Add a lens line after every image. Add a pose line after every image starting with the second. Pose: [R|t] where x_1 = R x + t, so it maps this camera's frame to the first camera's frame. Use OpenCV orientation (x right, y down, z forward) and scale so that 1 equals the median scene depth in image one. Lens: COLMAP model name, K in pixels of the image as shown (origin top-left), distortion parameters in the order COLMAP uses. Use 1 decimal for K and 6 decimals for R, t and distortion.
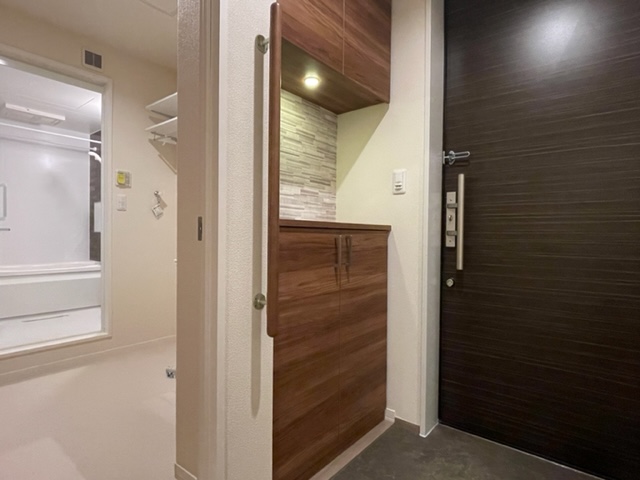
lens RADIAL K [[358.9, 0, 318.6], [0, 358.9, 239.7], [0, 0, 1]] dist [-0.005716, -0.000434]
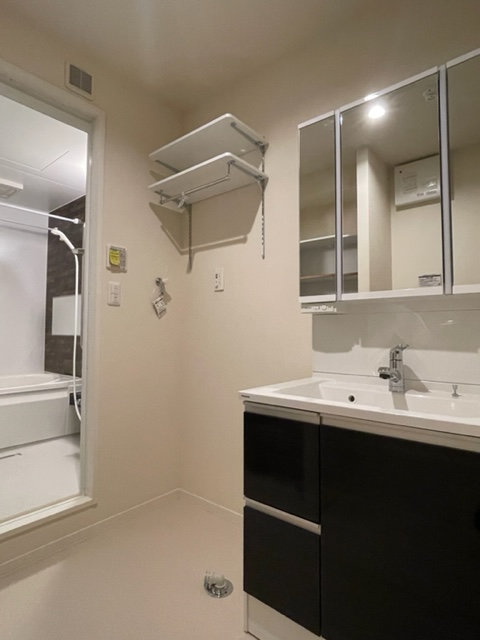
lens RADIAL K [[358.9, 0, 239.5], [0, 358.9, 317.2], [0, 0, 1]] dist [-0.005716, -0.000434]
pose [[0.999820, -0.005385, -0.018169, -0.304764], [0.004336, 0.998348, -0.057295, -0.021086], [0.018447, 0.057206, 0.998192, 0.343330]]
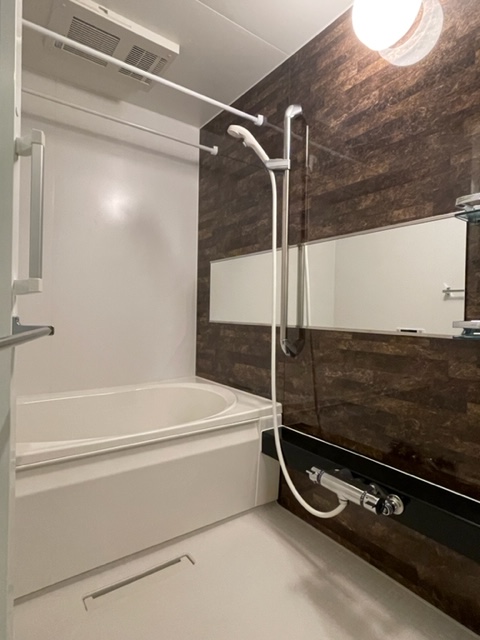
lens RADIAL K [[358.9, 0, 241.6], [0, 358.9, 318.6], [0, 0, 1]] dist [-0.005716, -0.000434]
pose [[0.966756, 0.007239, -0.255598, -0.679284], [-0.008221, 0.999962, -0.002773, -0.037484], [0.255568, 0.004782, 0.966779, 0.797399]]
